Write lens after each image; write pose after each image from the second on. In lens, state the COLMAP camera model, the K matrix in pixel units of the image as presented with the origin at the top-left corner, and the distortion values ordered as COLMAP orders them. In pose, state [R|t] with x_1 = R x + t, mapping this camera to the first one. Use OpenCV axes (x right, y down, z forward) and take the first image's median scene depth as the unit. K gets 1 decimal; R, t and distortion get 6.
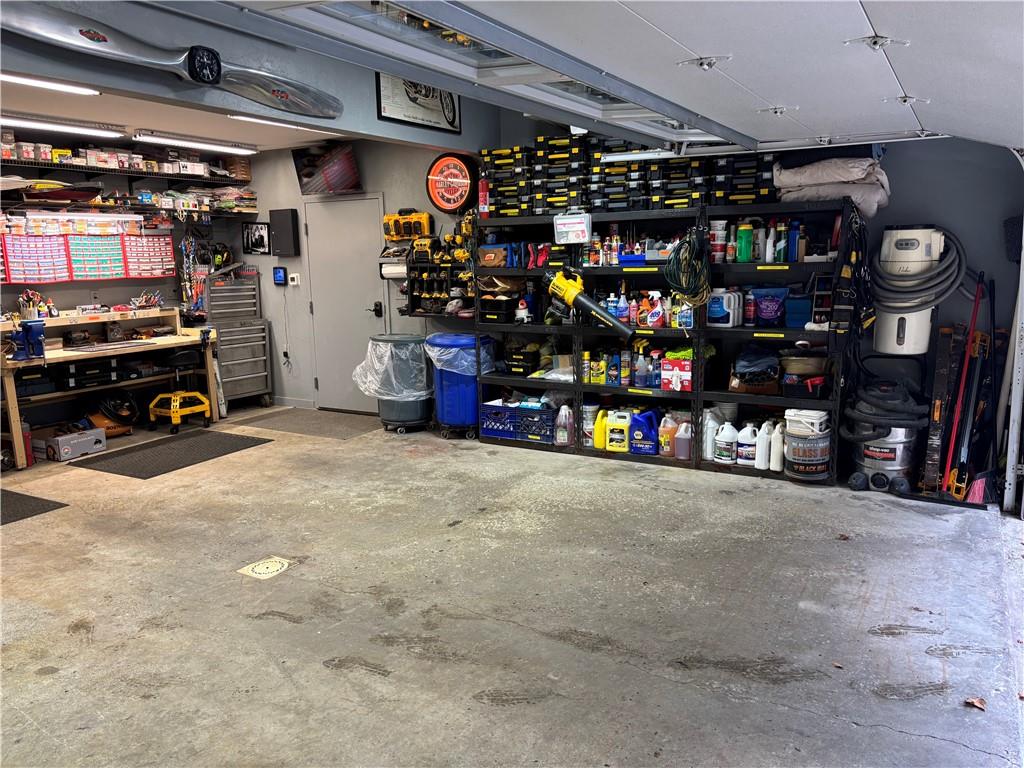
lens RADIAL K [[766.4, 0, 525.1], [0, 766.4, 382.2], [0, 0, 1]] dist [0.094049, -0.139497]
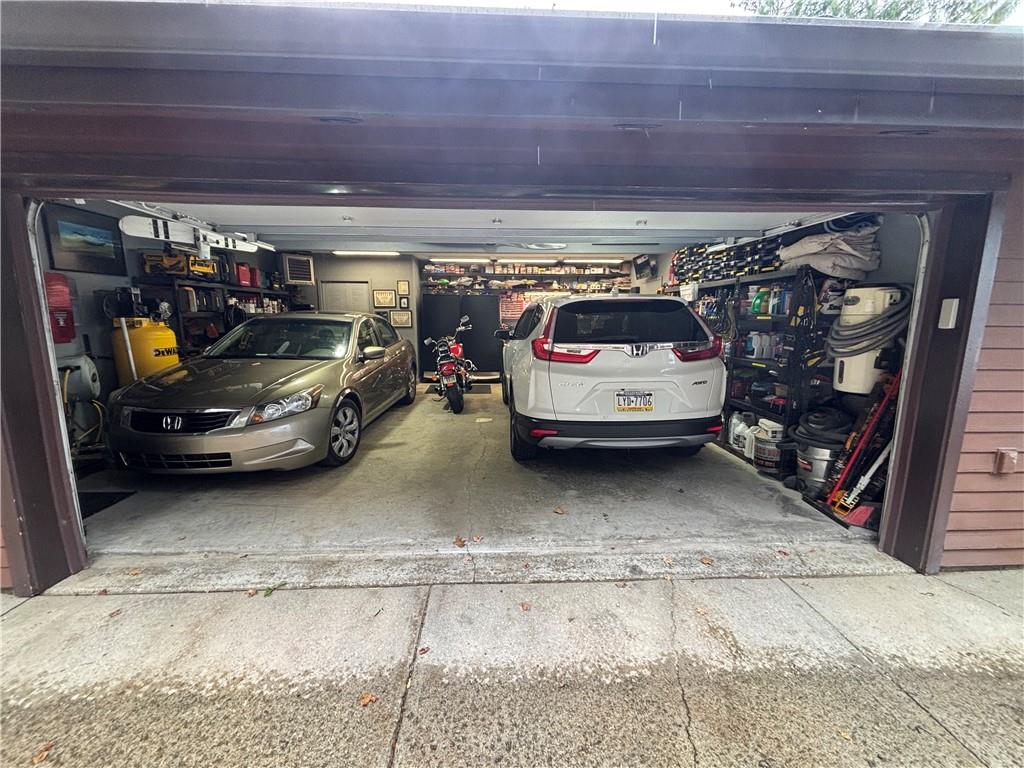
lens RADIAL K [[416.4, 0, 510.5], [0, 416.4, 382.5], [0, 0, 1]] dist [-0.003019, -0.000617]
pose [[0.539894, 0.153281, -0.827659, 0.672732], [-0.152742, 0.984796, 0.082746, -0.021460], [0.827759, 0.081744, 0.555098, 0.185761]]
